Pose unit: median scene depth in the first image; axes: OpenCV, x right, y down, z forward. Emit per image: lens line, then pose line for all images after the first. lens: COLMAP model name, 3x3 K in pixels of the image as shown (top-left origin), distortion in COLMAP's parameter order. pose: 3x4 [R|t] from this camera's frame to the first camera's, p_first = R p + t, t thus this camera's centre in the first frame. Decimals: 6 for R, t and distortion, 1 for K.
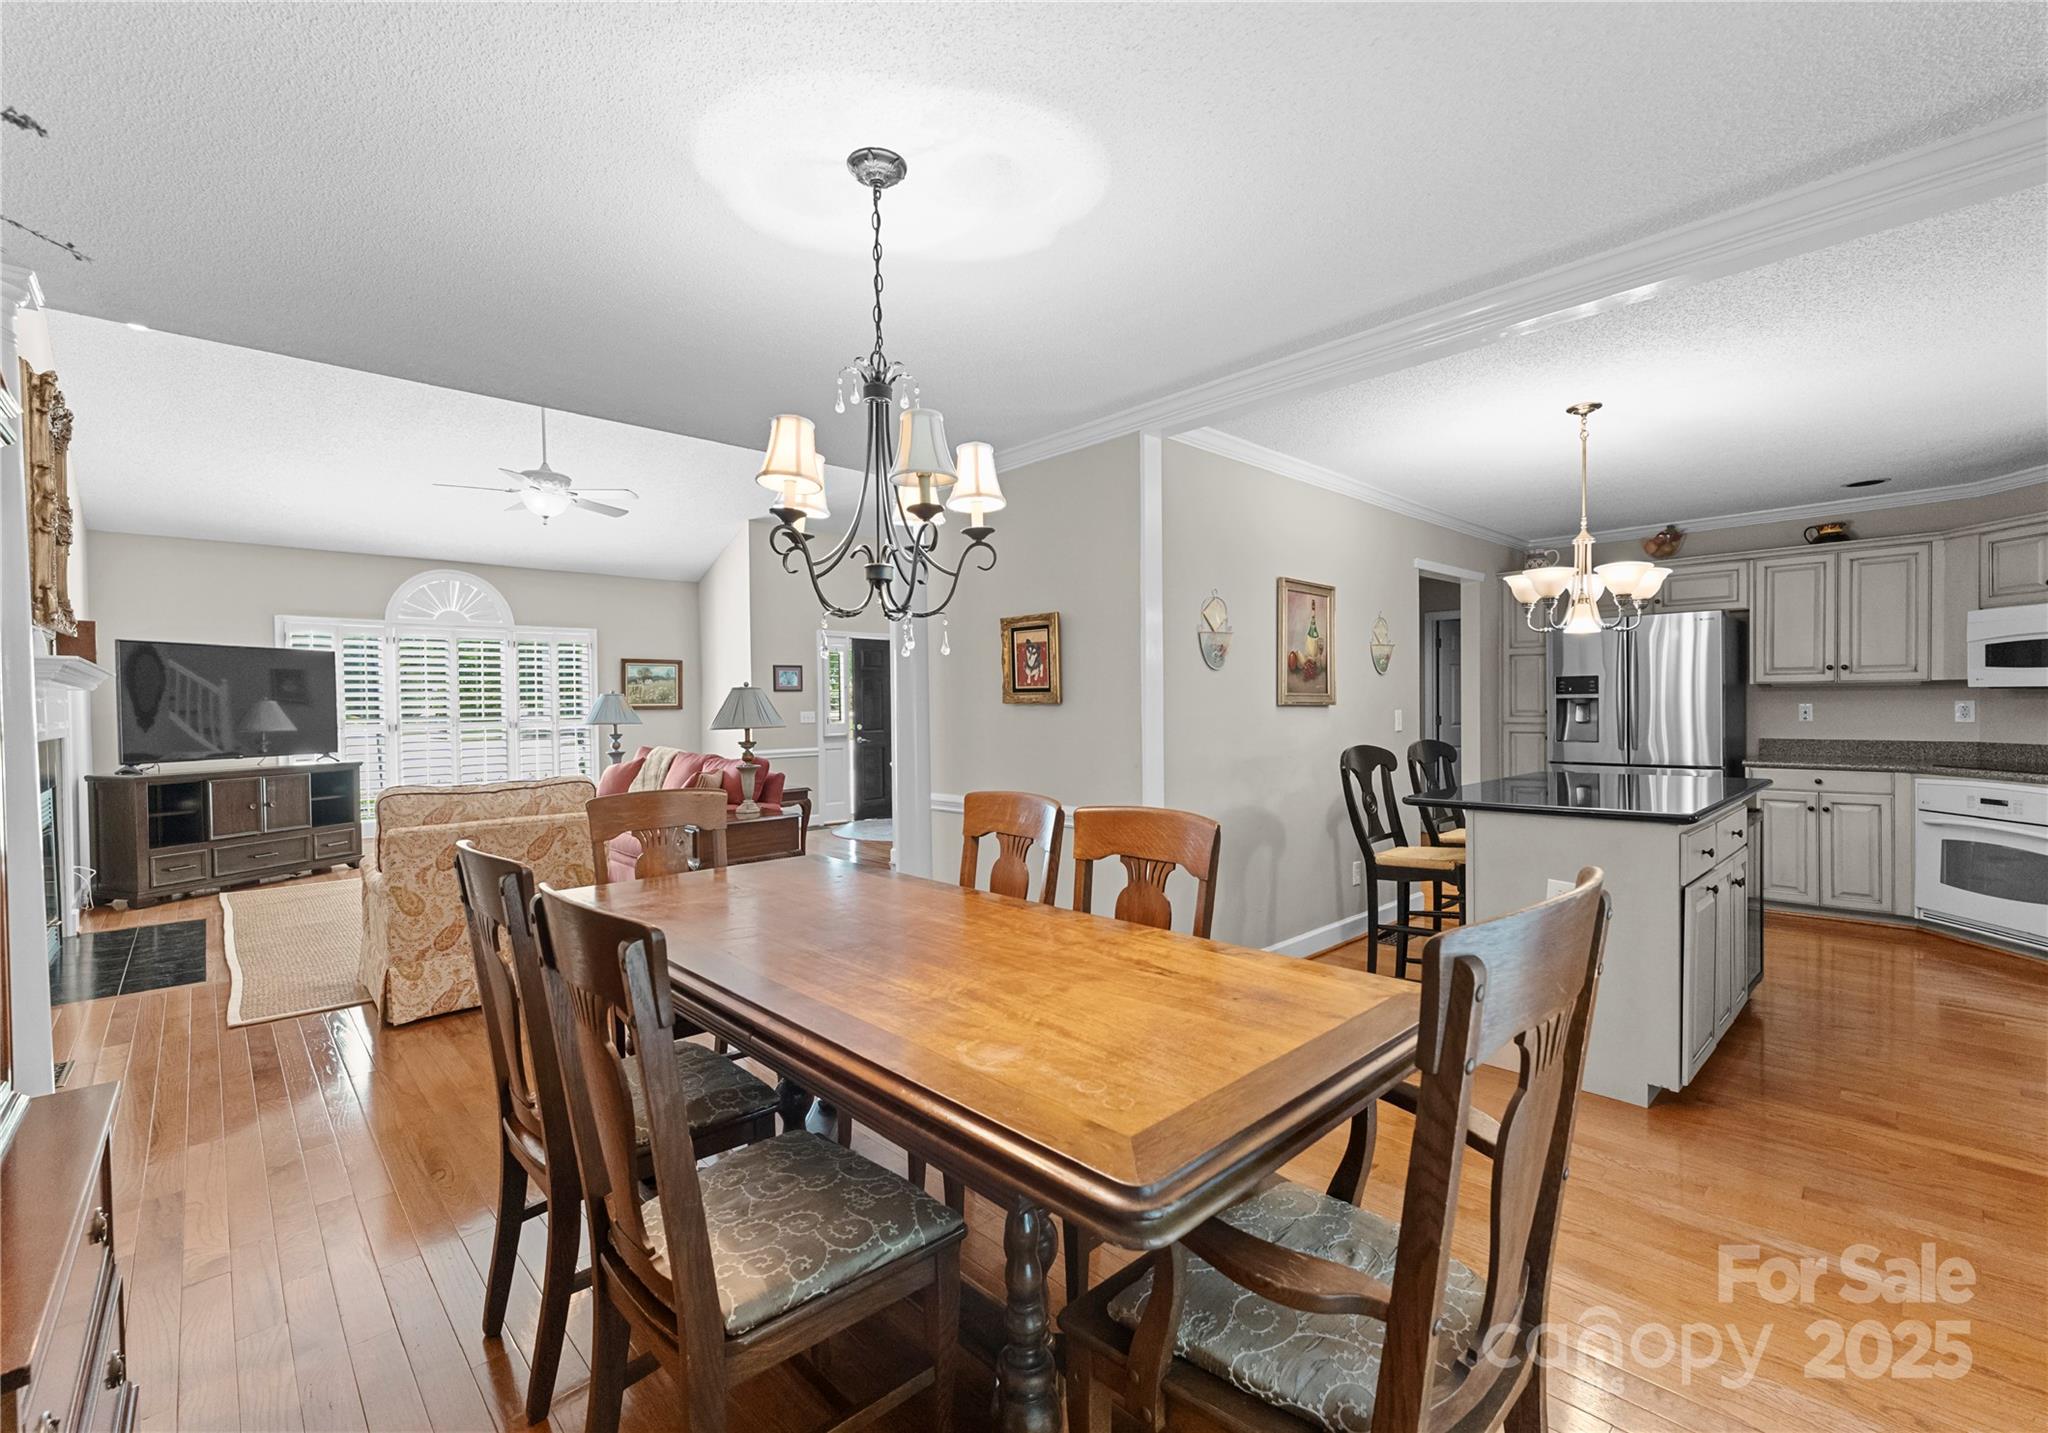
lens RADIAL K [[882.3, 0, 1030.9], [0, 882.3, 715.6], [0, 0, 1]] dist [-0.002464, -0.000211]
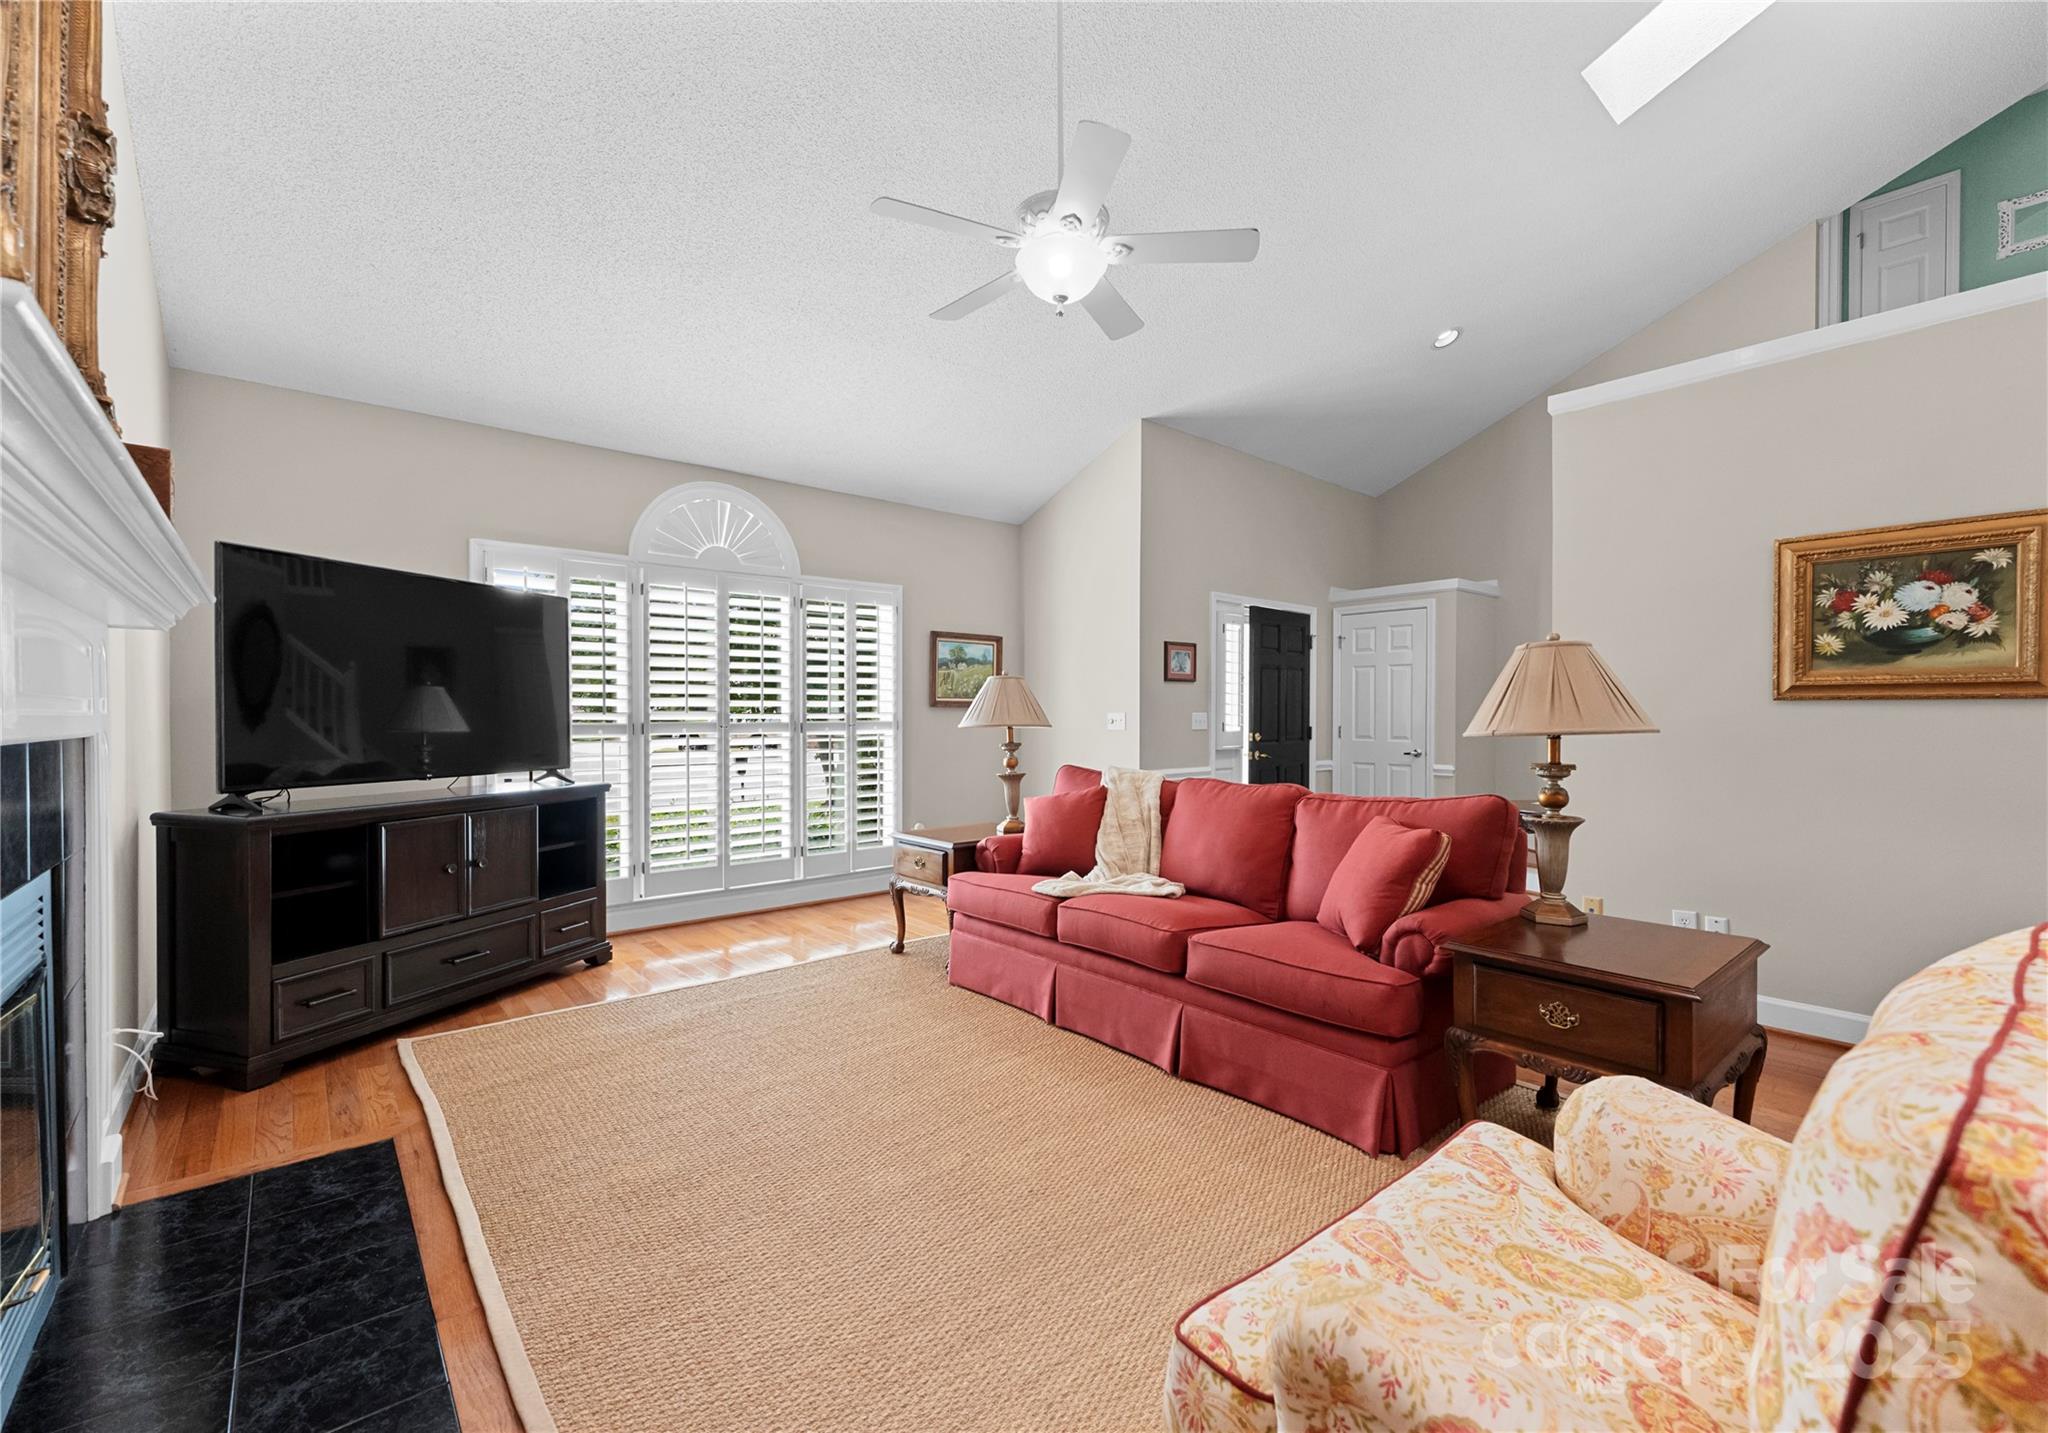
lens RADIAL K [[866.7, 0, 1027.5], [0, 866.7, 720.2], [0, 0, 1]] dist [0.002692, -0.000525]
pose [[0.998622, 0.010618, -0.051390, -0.518055], [-0.011120, 0.999893, -0.009491, 0.013252], [0.051284, 0.010049, 0.998634, 0.497947]]
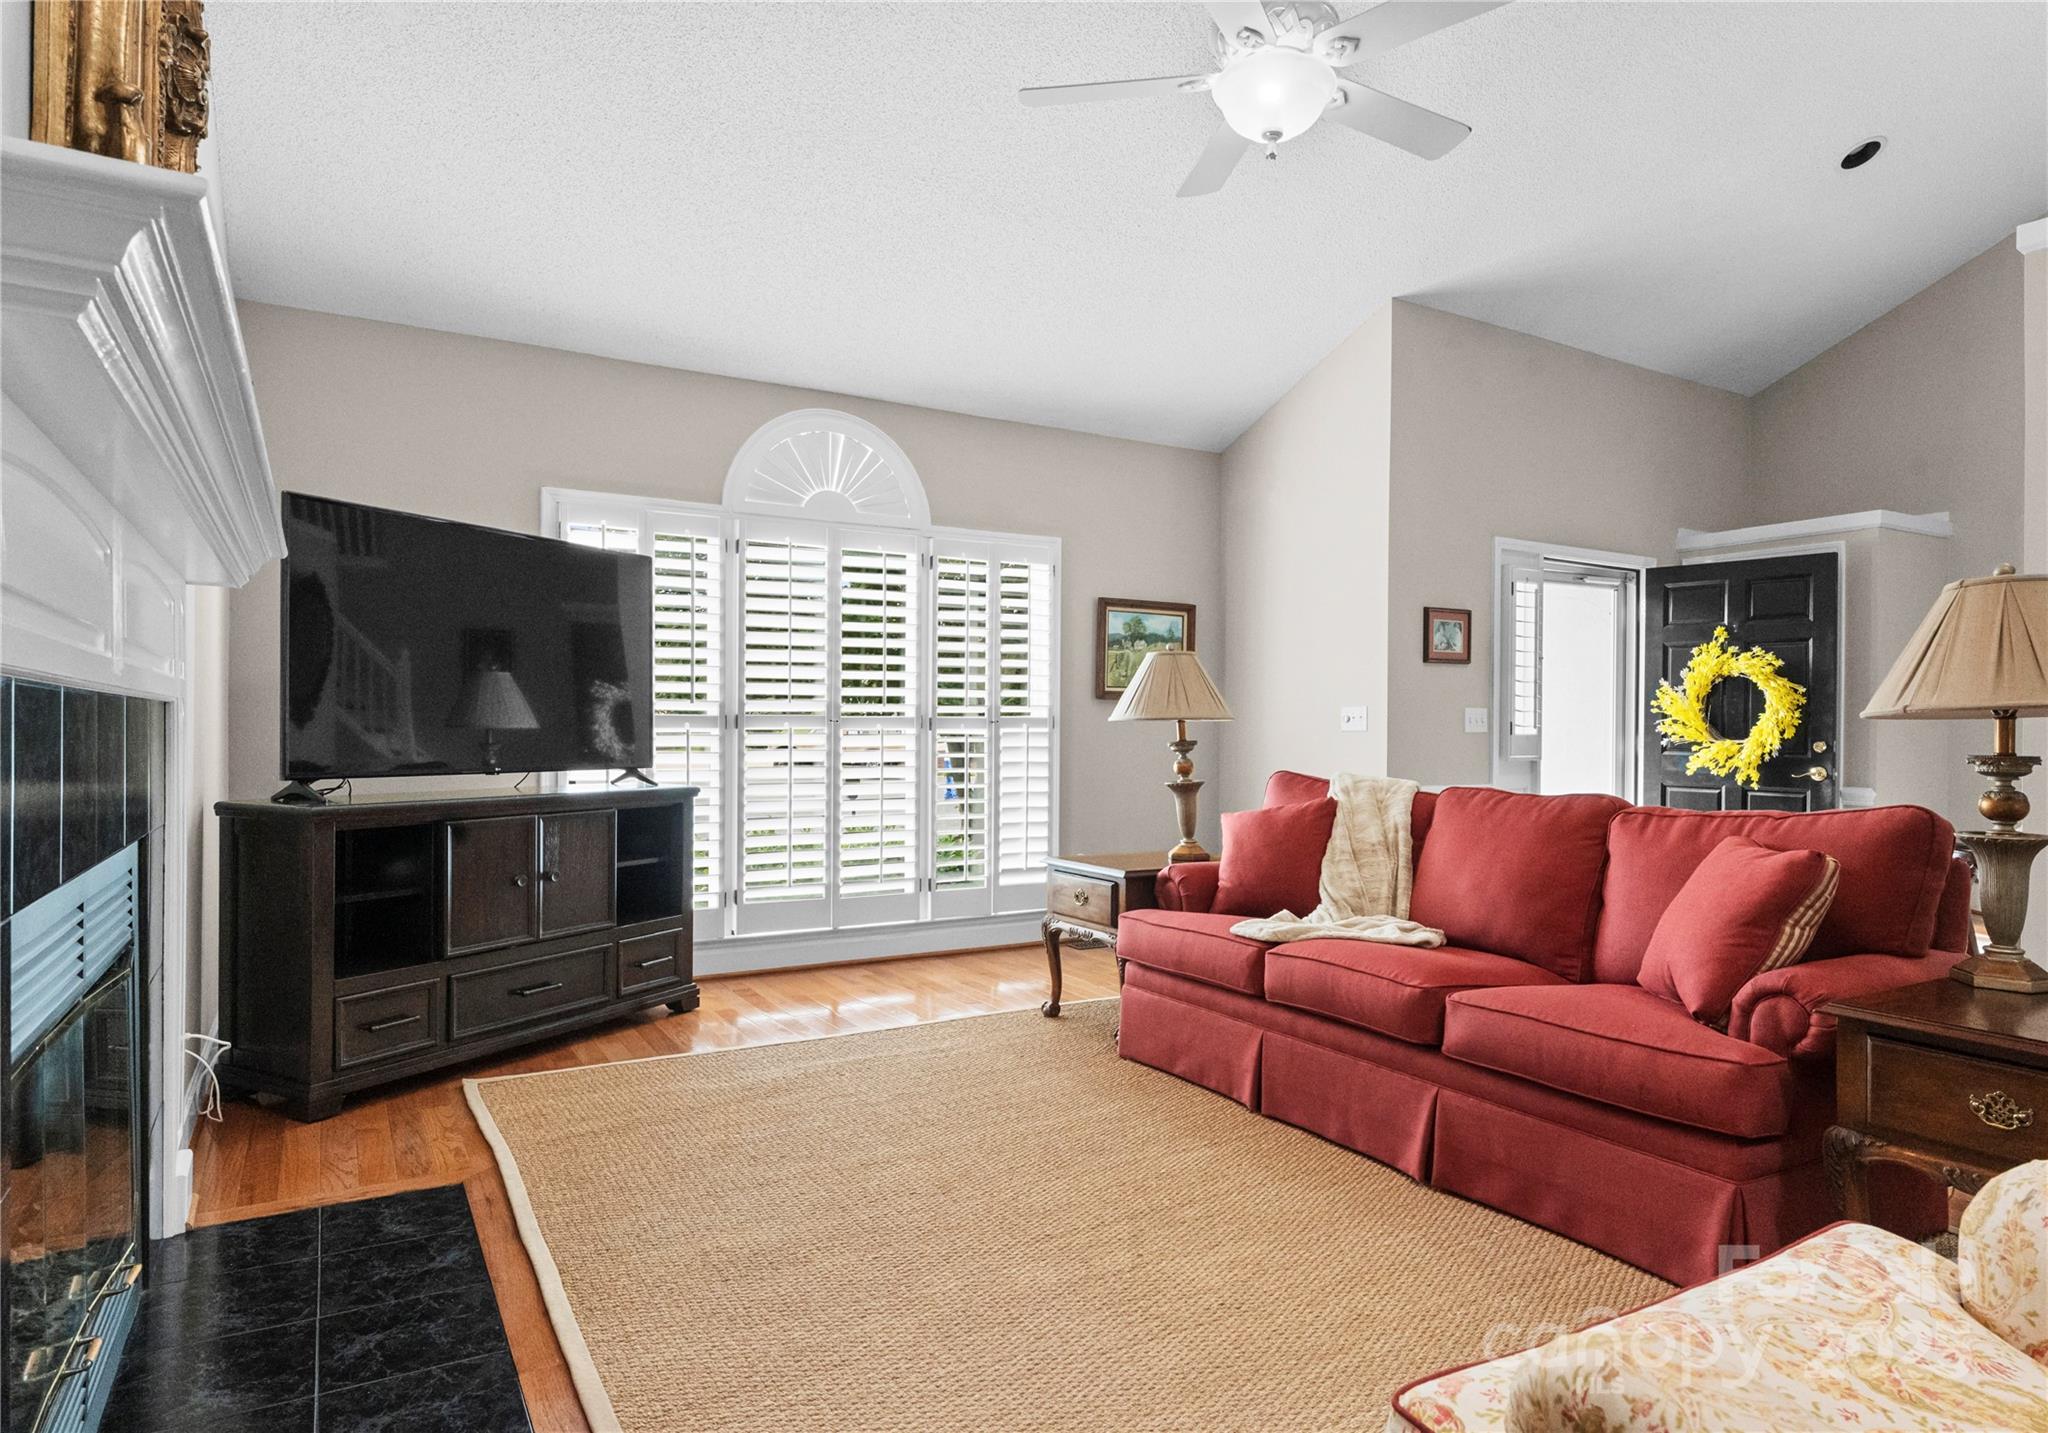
lens RADIAL K [[1190.3, 0, 1023.2], [0, 1190.3, 727.1], [0, 0, 1]] dist [0.001324, -0.002325]
pose [[0.974296, 0.016019, -0.224700, -0.512895], [-0.019630, 0.999711, -0.013843, 0.028837], [0.224414, 0.017898, 0.974330, 0.476531]]
